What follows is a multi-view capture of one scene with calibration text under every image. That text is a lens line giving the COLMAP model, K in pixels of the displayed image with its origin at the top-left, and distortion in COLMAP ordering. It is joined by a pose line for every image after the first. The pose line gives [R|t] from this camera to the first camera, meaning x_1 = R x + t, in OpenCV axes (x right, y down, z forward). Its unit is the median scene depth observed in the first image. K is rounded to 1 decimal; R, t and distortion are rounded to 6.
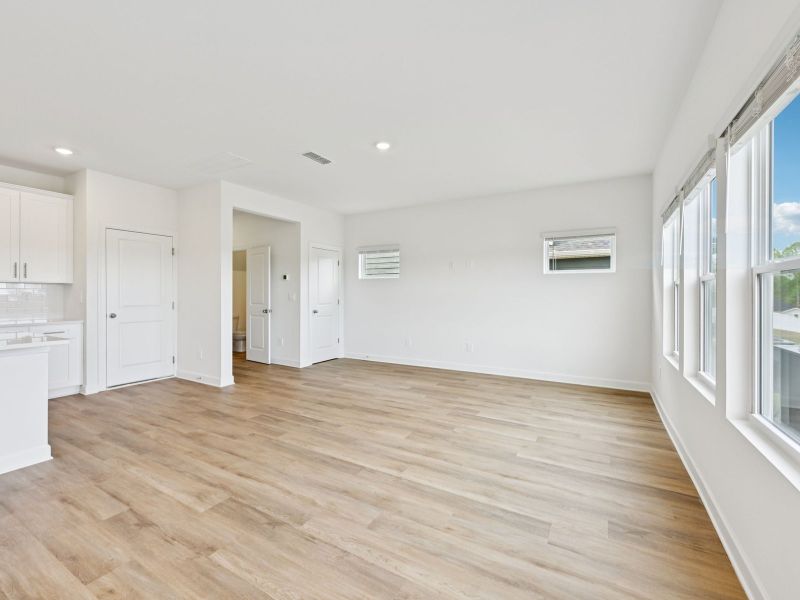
lens RADIAL K [[356.1, 0, 396.4], [0, 356.1, 294.3], [0, 0, 1]] dist [0.001311, -0.000187]
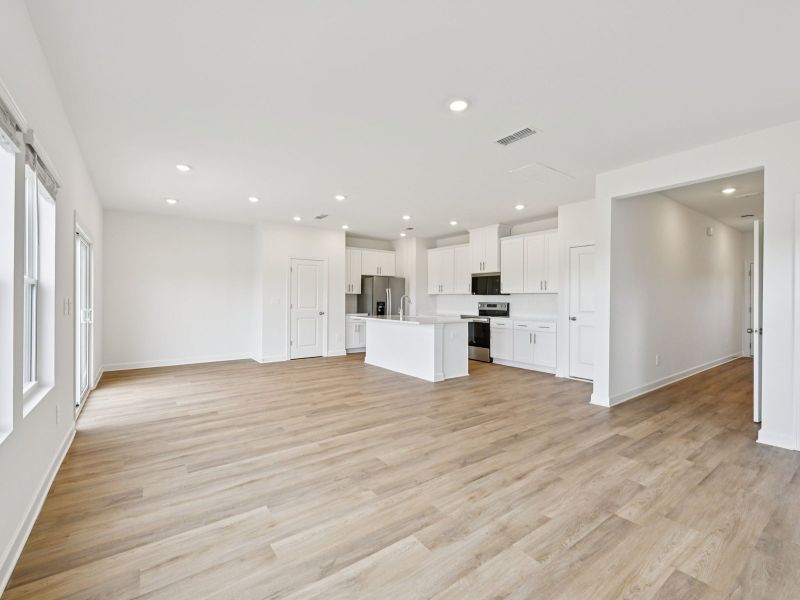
lens RADIAL K [[356.1, 0, 396.3], [0, 356.1, 299.9], [0, 0, 1]] dist [0.001311, -0.000187]
pose [[-0.402323, -0.000249, -0.915498, 0.784287], [-0.005519, 0.999982, 0.002153, -0.004505], [0.915481, 0.005919, -0.402318, 1.313096]]
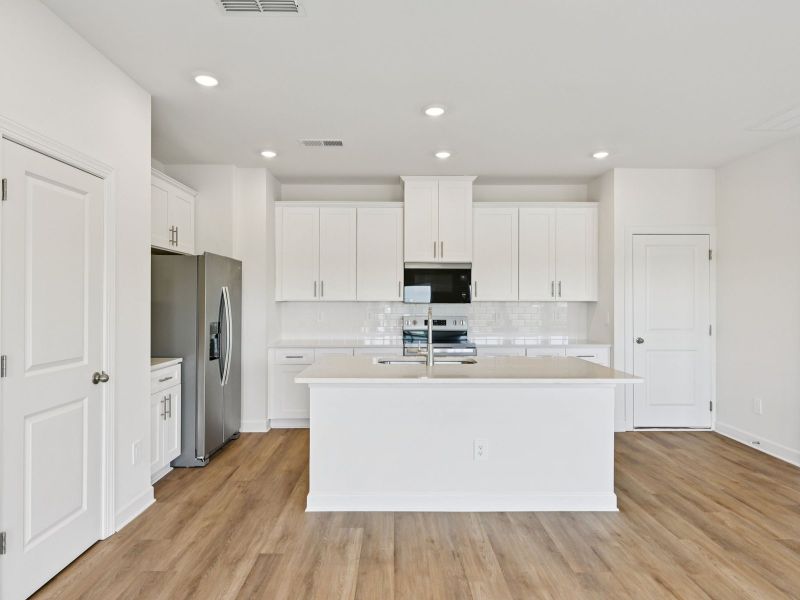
lens RADIAL K [[476.2, 0, 394.3], [0, 476.2, 303.4], [0, 0, 1]] dist [-0.004901, 0.001476]
pose [[0.502685, 0.001849, -0.864468, -0.194148], [-0.000747, 0.999998, 0.001705, -0.037991], [0.864469, -0.000211, 0.502685, -0.044517]]
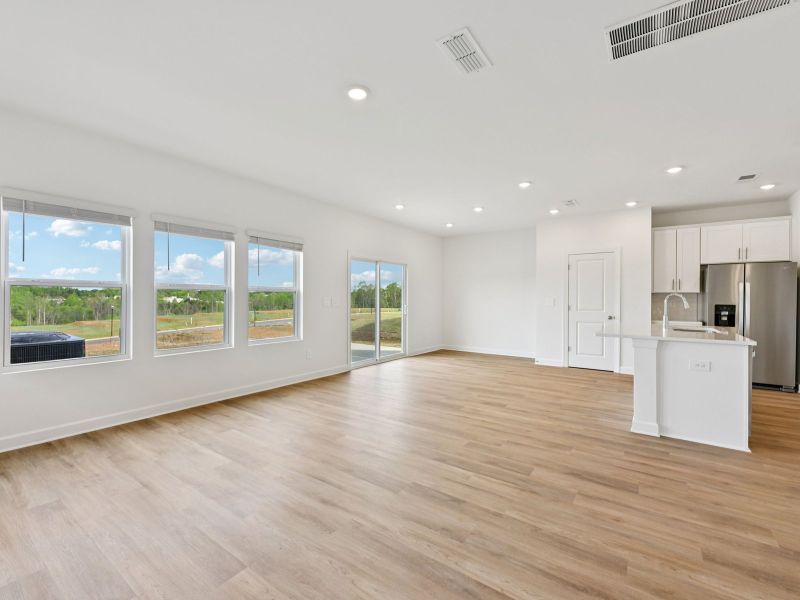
lens RADIAL K [[356.1, 0, 399.5], [0, 356.1, 302.0], [0, 0, 1]] dist [0.001311, -0.000187]
pose [[-0.996248, -0.008419, 0.086138, -0.206761], [-0.007495, 0.999911, 0.011050, -0.004521], [-0.086223, 0.010363, -0.996222, 1.892803]]
